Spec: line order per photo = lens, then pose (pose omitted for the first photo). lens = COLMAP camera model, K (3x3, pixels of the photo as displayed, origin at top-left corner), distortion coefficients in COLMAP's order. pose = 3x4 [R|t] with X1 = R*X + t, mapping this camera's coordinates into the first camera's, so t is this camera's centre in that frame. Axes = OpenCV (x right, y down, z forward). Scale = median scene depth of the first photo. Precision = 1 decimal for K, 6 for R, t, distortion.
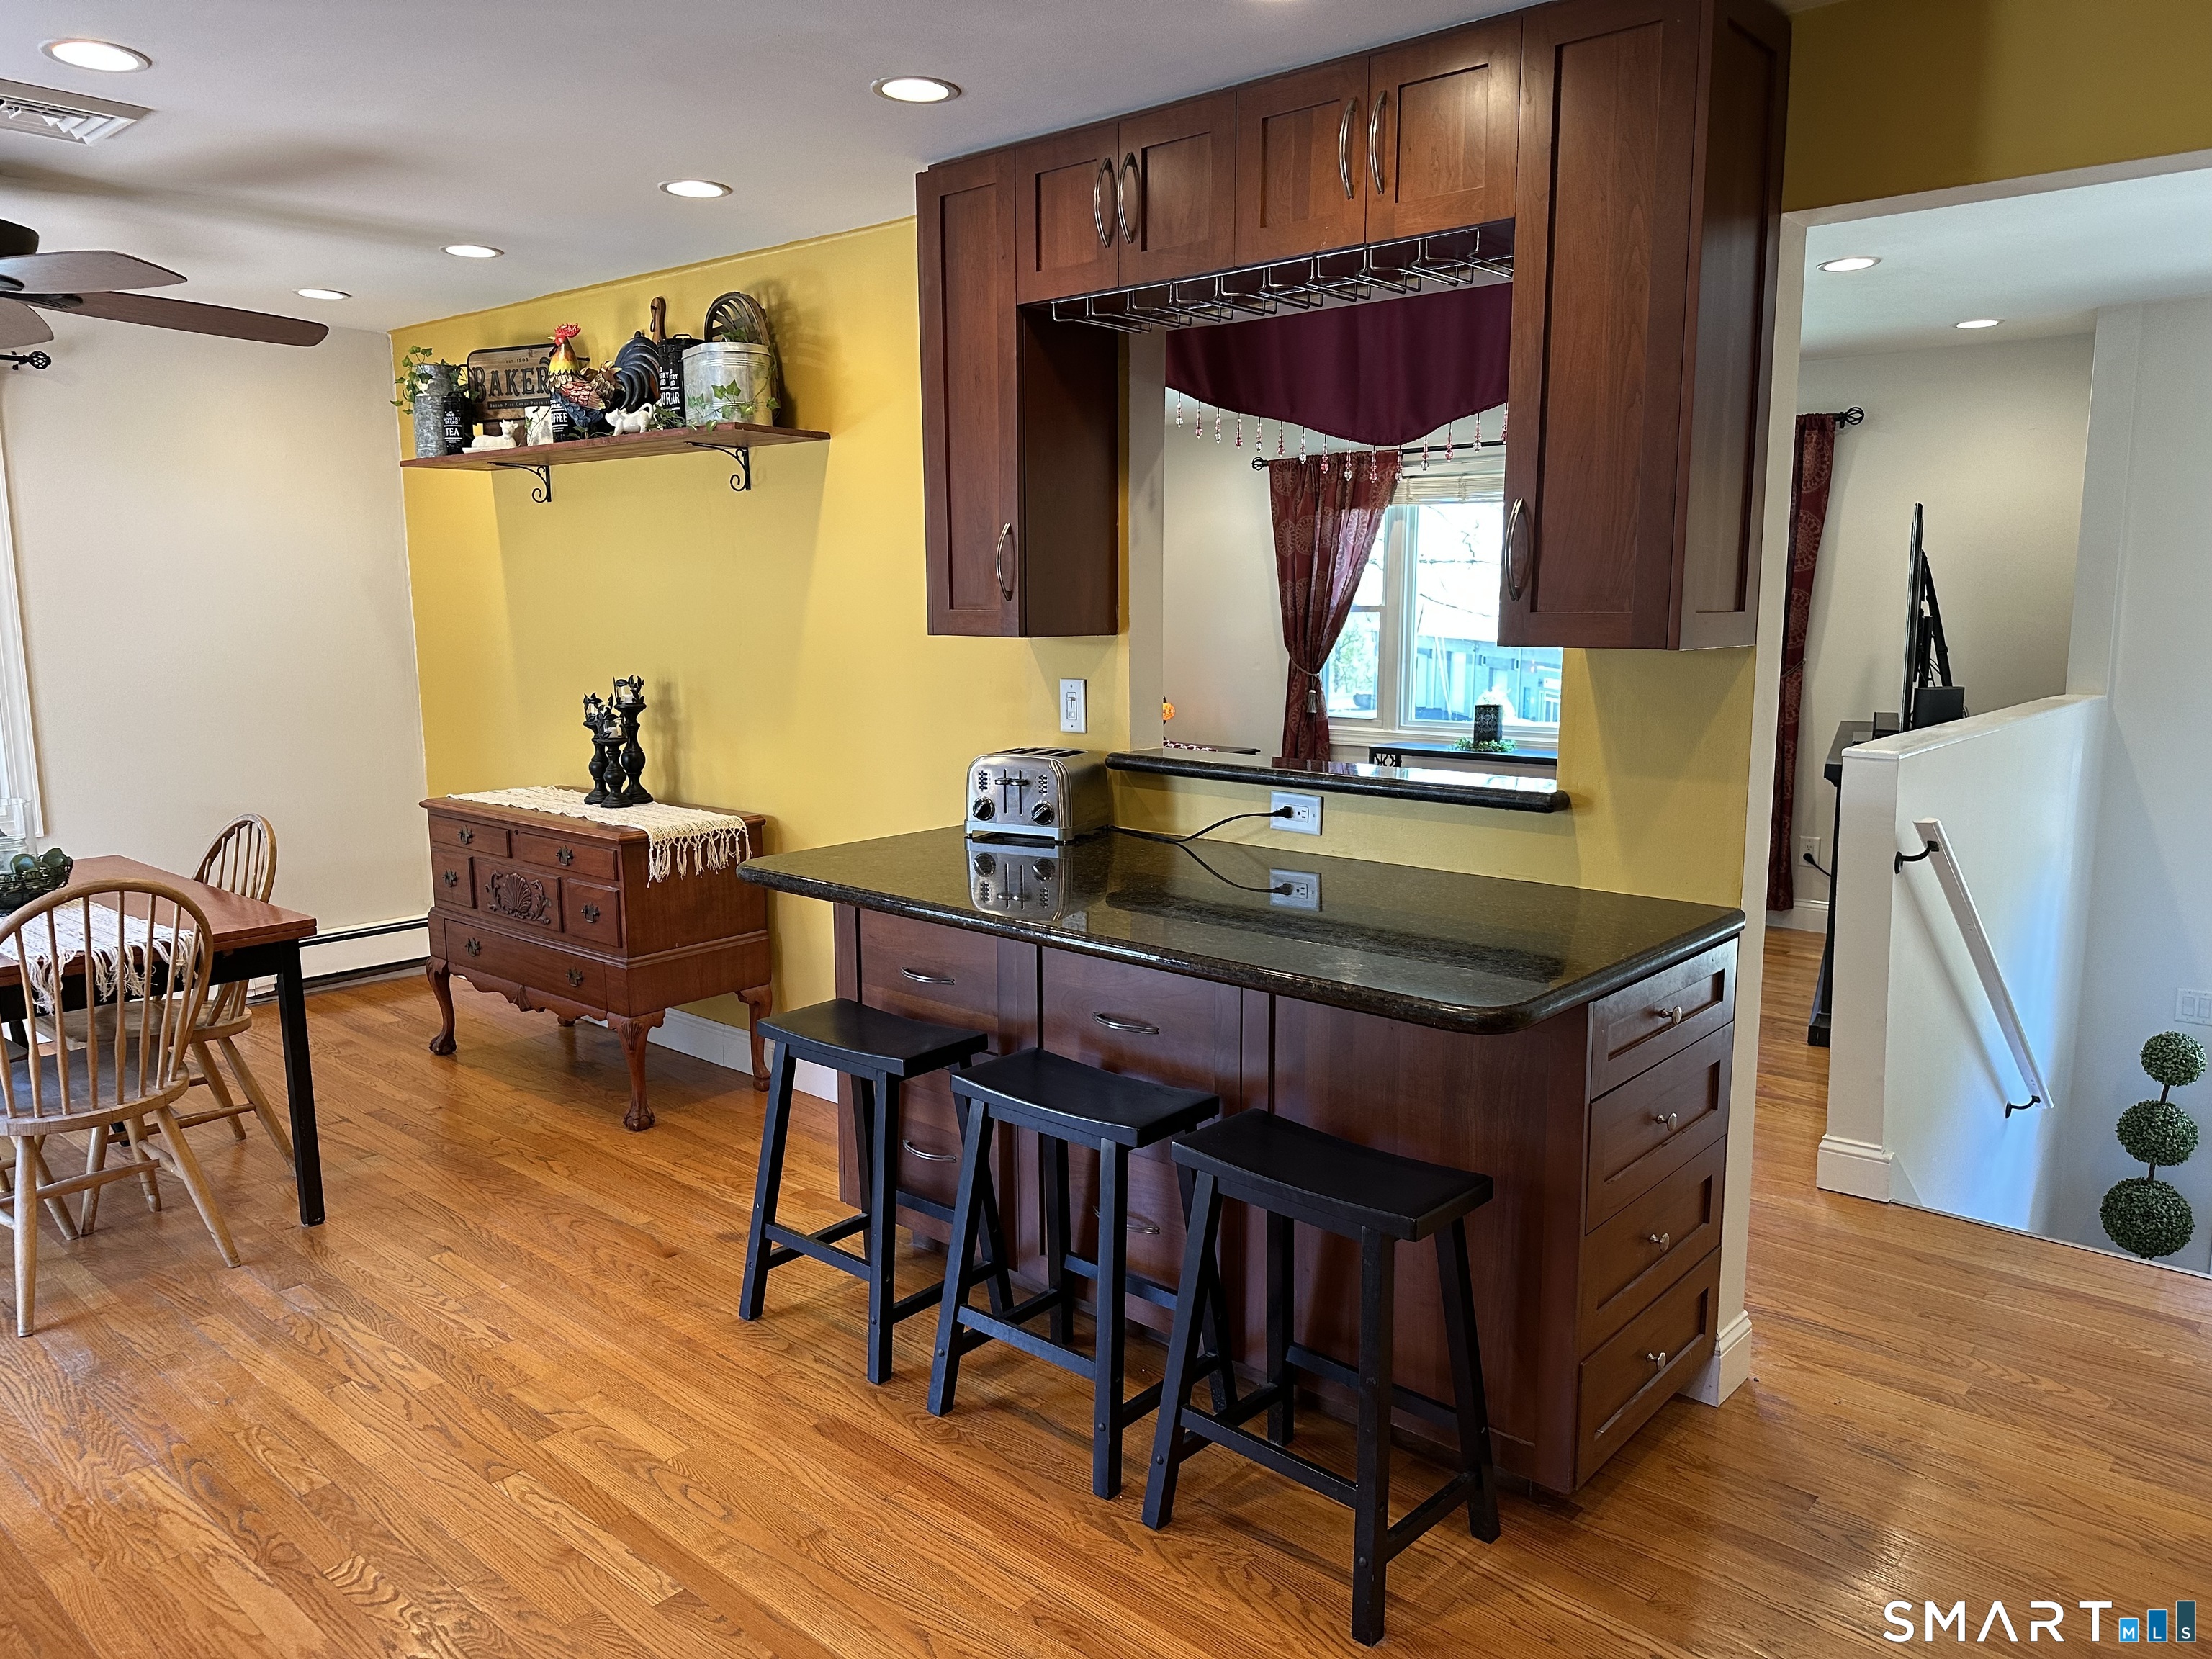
lens RADIAL K [[1540.3, 0, 1114.3], [0, 1540.3, 815.9], [0, 0, 1]] dist [0.091854, -0.121952]
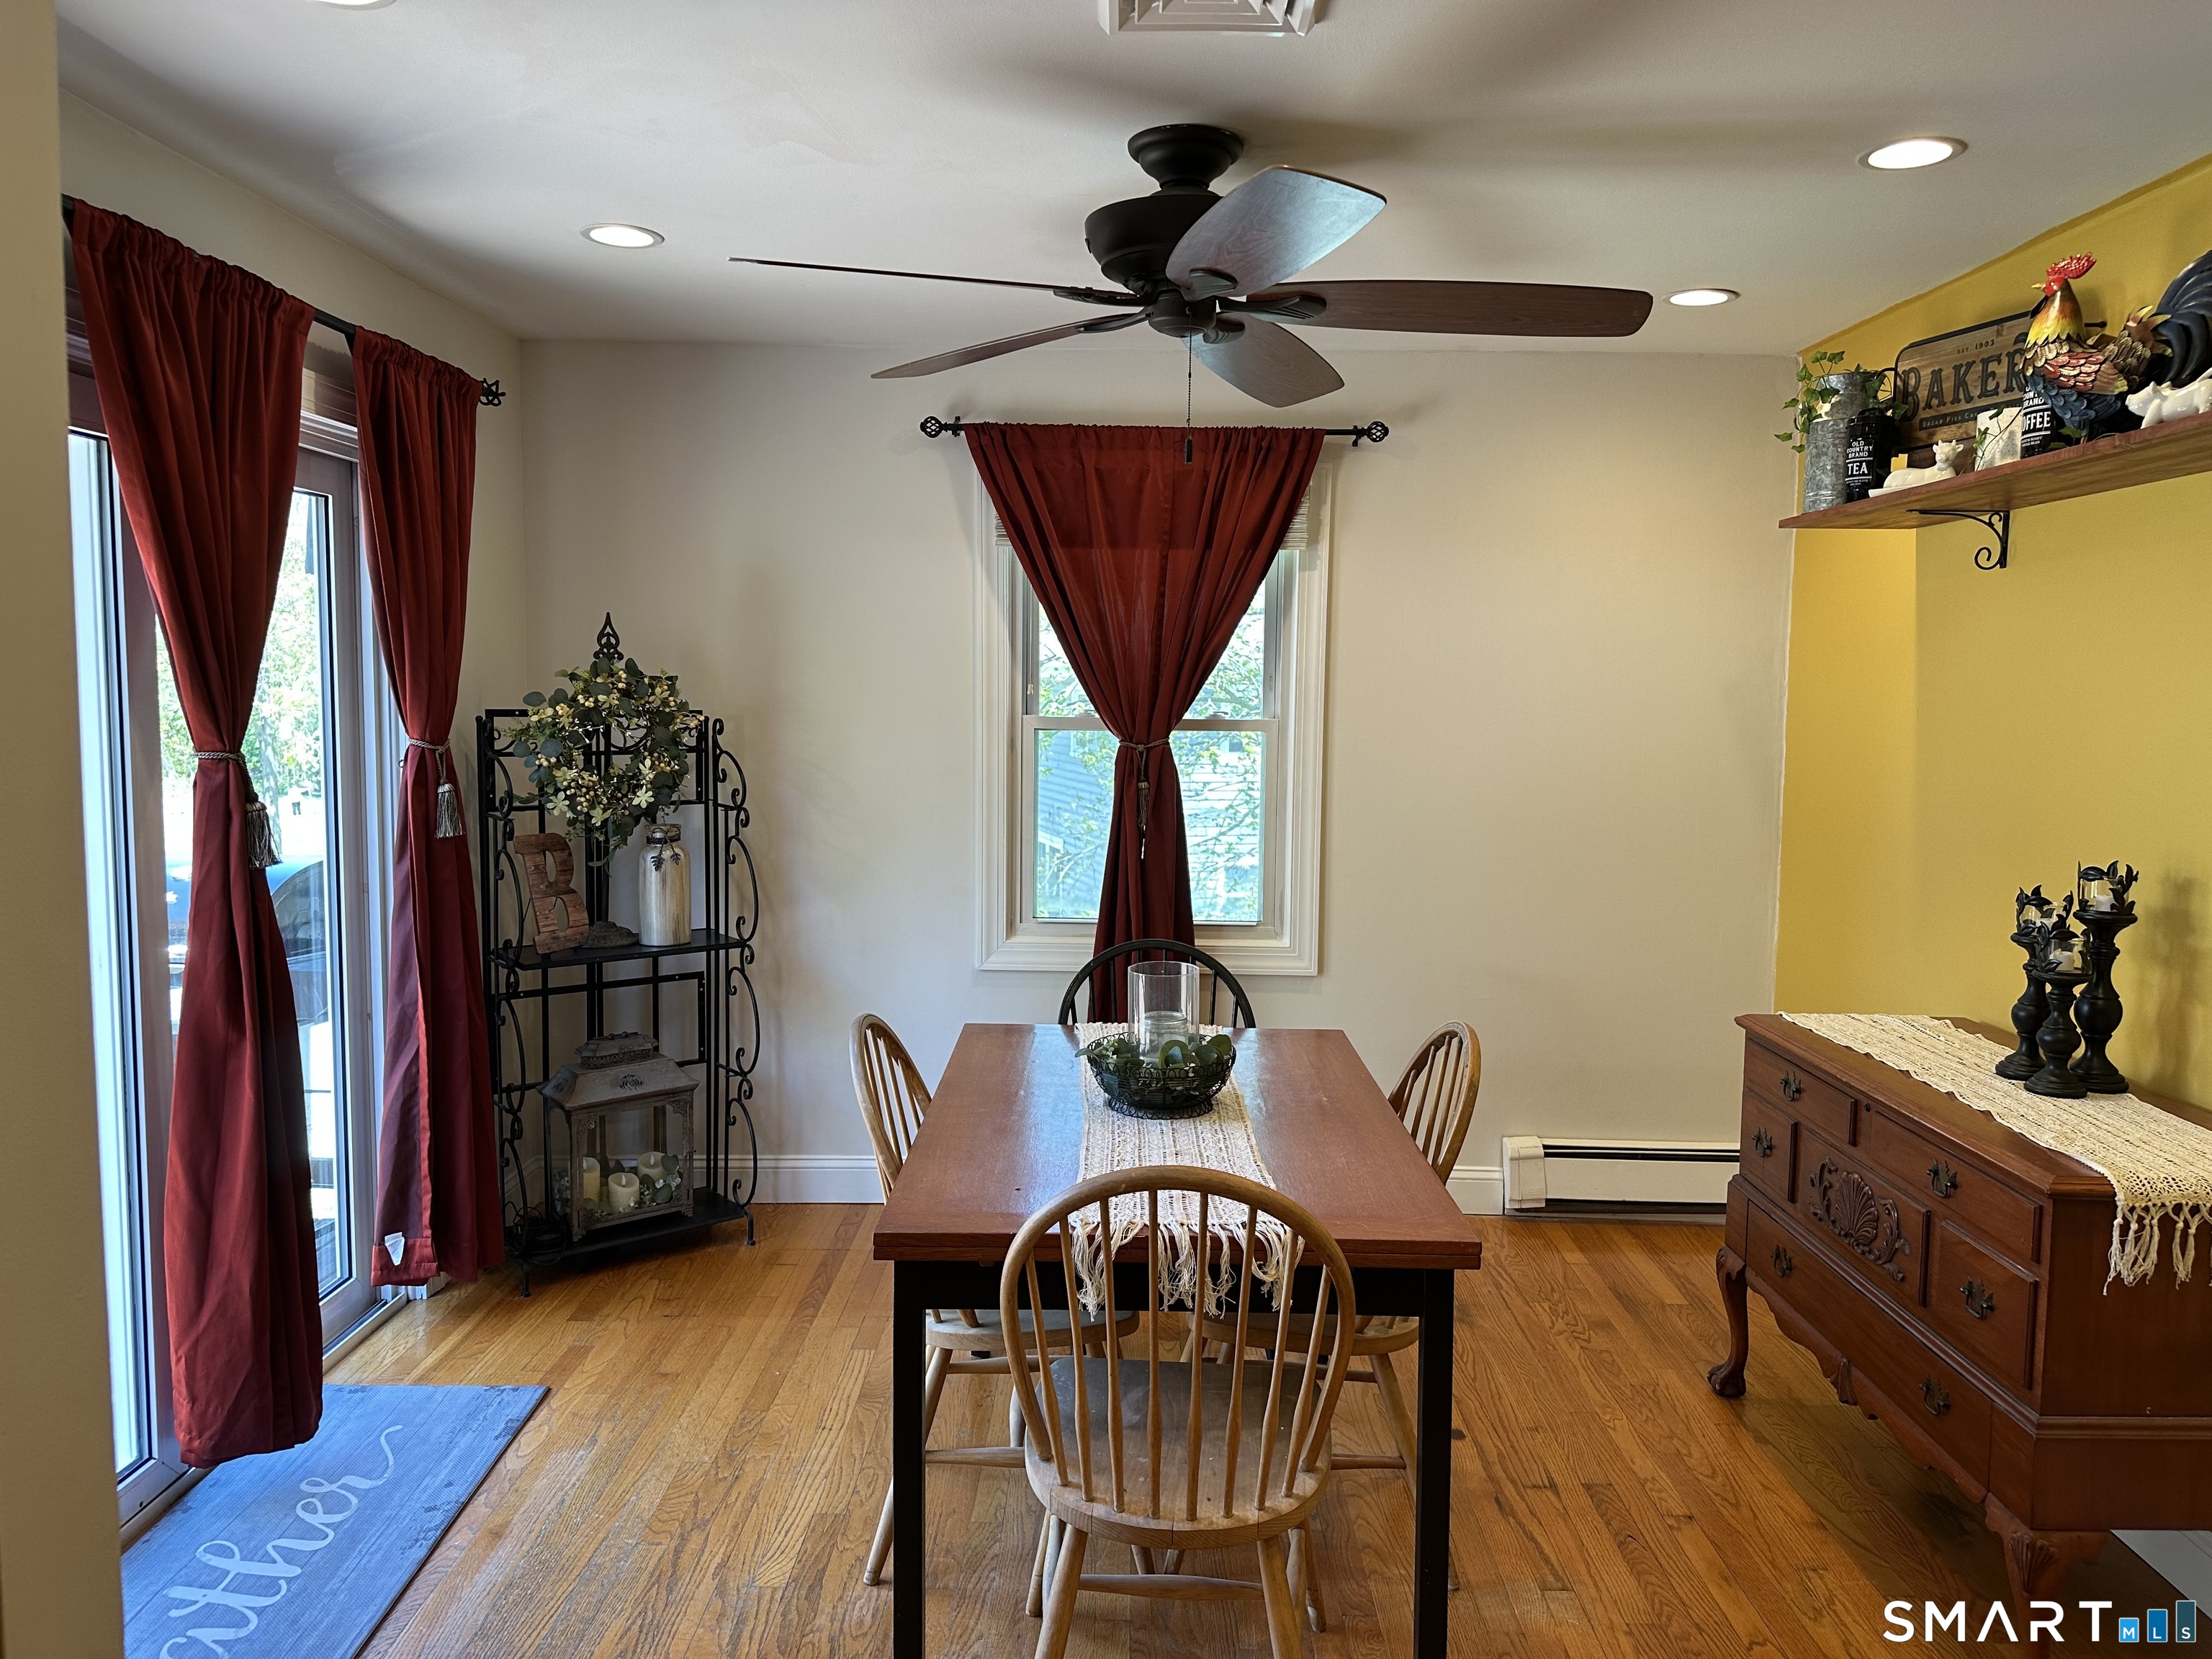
lens RADIAL K [[1542.9, 0, 1096.6], [0, 1542.9, 844.5], [0, 0, 1]] dist [-0.003524, -0.002129]
pose [[0.638964, 0.086914, -0.764311, -0.121237], [-0.120232, 0.992669, 0.012367, -0.059299], [0.759782, 0.083993, 0.644730, 0.361081]]
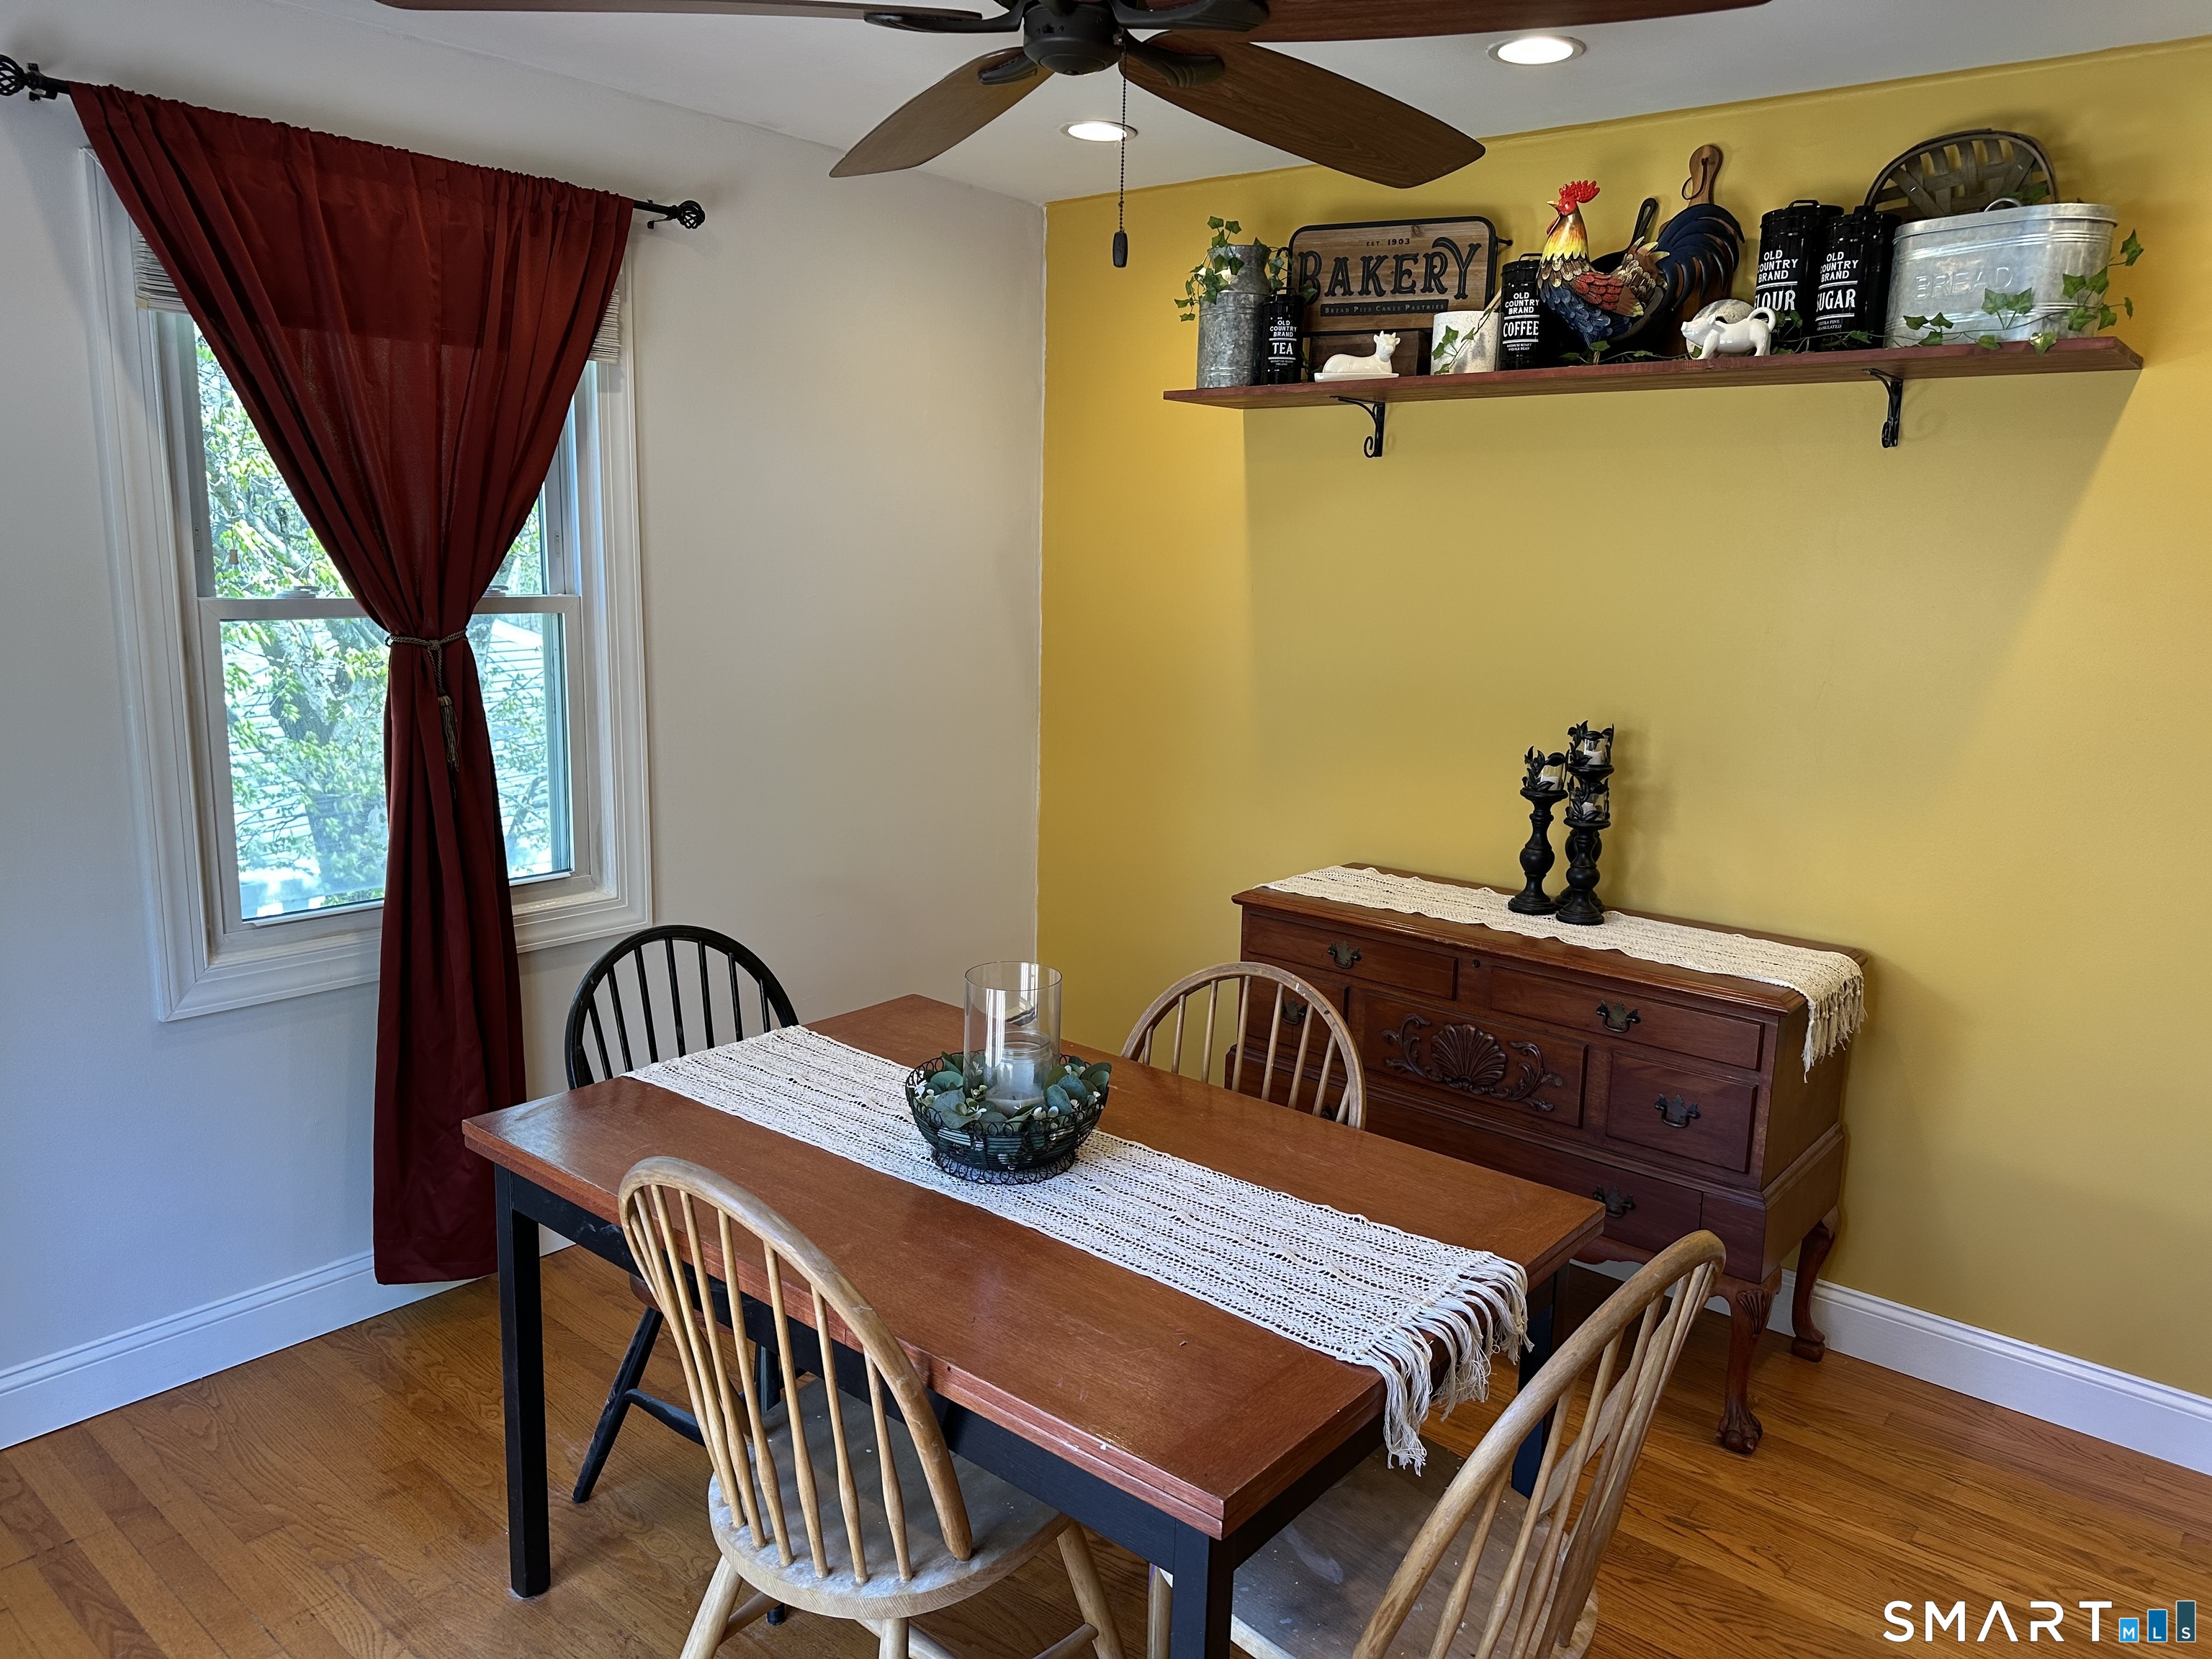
lens RADIAL K [[1562.9, 0, 1110.8], [0, 1562.9, 818.6], [0, 0, 1]] dist [0.096624, -0.110469]
pose [[0.999509, 0.024602, 0.019416, -0.530243], [-0.025267, 0.999075, 0.034788, -0.067312], [-0.018543, -0.035262, 0.999206, 0.327028]]
